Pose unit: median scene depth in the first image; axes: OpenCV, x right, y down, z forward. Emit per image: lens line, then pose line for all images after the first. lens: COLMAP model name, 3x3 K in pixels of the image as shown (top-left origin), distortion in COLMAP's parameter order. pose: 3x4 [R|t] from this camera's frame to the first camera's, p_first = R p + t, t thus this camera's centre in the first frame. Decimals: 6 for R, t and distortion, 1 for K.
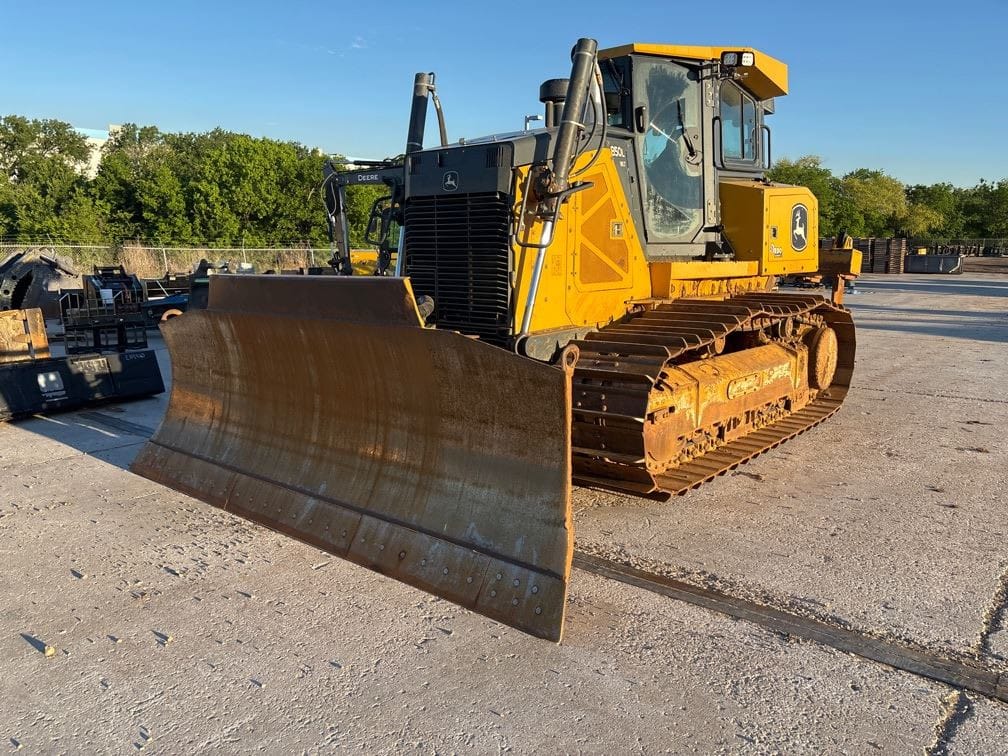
lens RADIAL K [[753.5, 0, 483.9], [0, 753.5, 383.7], [0, 0, 1]] dist [-0.002748, 0.000920]
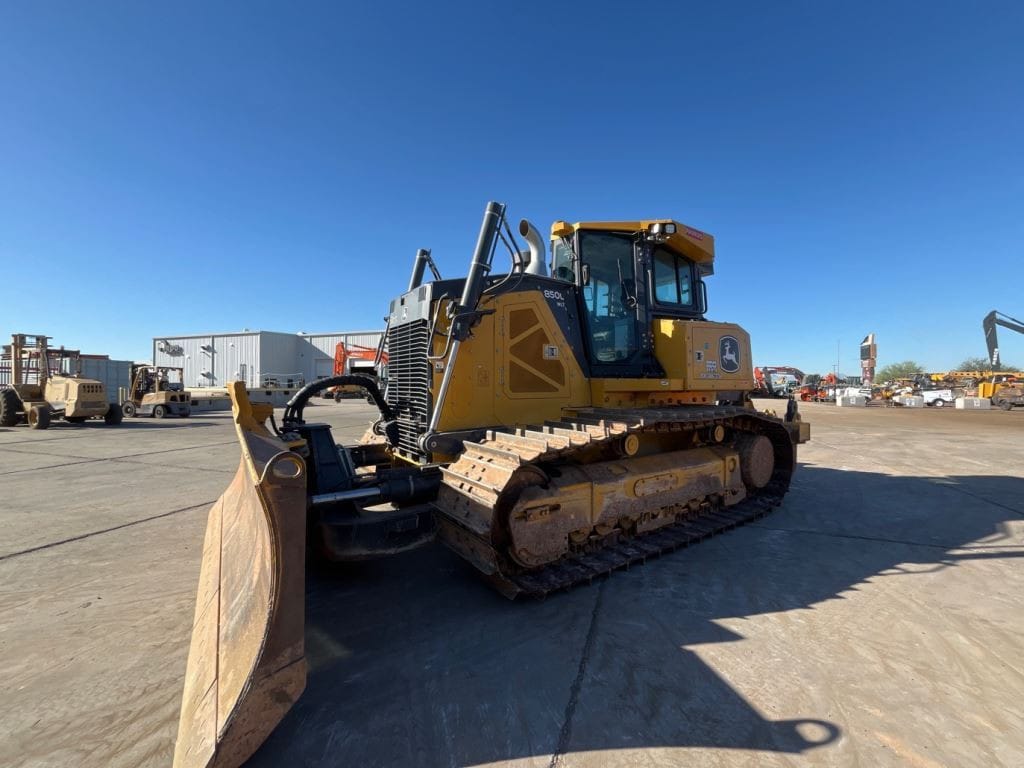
lens RADIAL K [[406.1, 0, 510.6], [0, 406.1, 375.5], [0, 0, 1]] dist [0.001151, -0.000035]
pose [[0.970406, 0.005595, -0.241414, 0.272836], [-0.051299, 0.981689, -0.183456, -0.033365], [0.235967, 0.190411, 0.952923, 0.323308]]
